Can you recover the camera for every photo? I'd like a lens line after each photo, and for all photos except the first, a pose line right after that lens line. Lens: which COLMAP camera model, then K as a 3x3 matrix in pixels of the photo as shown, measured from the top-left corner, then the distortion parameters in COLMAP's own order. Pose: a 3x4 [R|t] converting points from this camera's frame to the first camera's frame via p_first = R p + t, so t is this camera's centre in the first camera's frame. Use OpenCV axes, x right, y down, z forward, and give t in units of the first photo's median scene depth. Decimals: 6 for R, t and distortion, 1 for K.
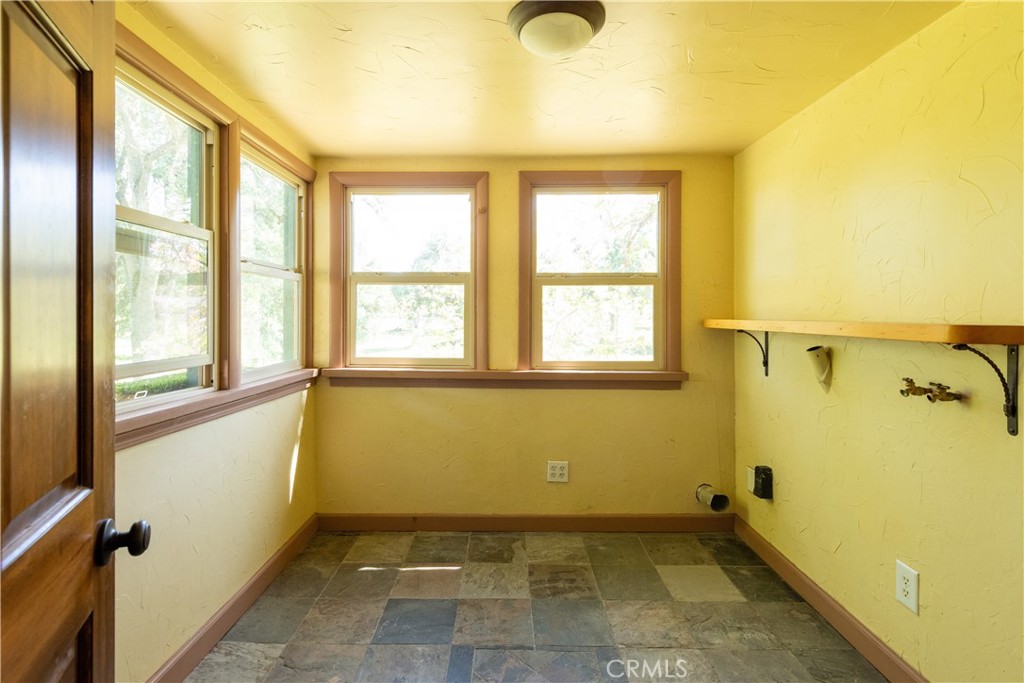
lens RADIAL K [[515.2, 0, 512.2], [0, 515.2, 320.9], [0, 0, 1]] dist [0.011538, -0.003914]
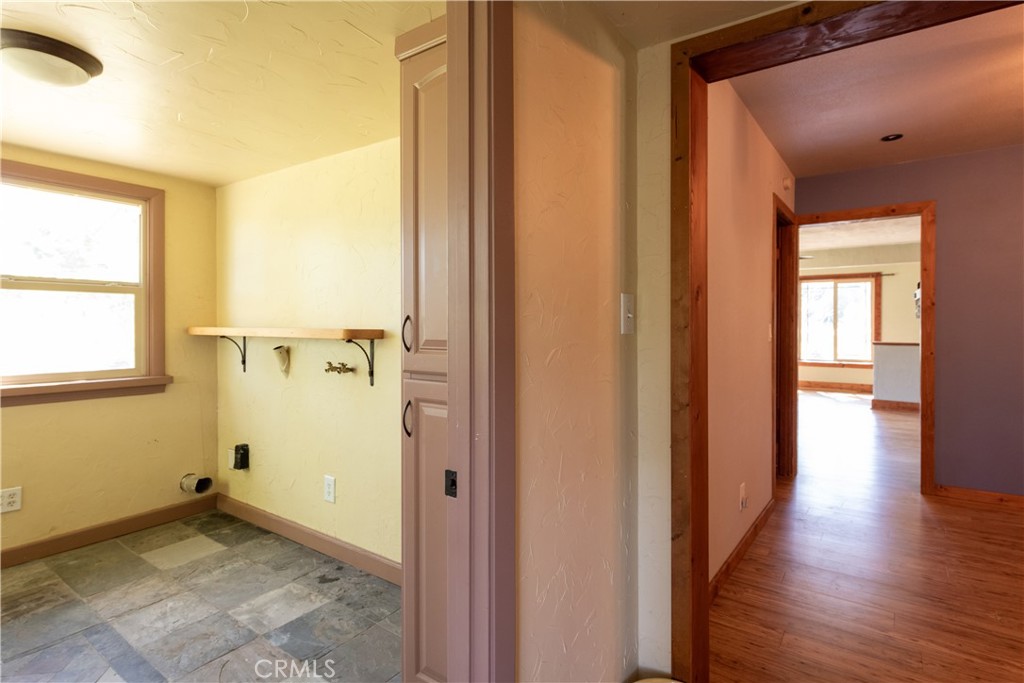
lens RADIAL K [[515.2, 0, 512.2], [0, 515.2, 320.9], [0, 0, 1]] dist [0.011538, -0.003914]
pose [[0.598177, 0.004097, 0.801354, -0.132512], [0.008000, 0.999907, -0.011083, 0.001675], [-0.801324, 0.013040, 0.598088, -0.290049]]
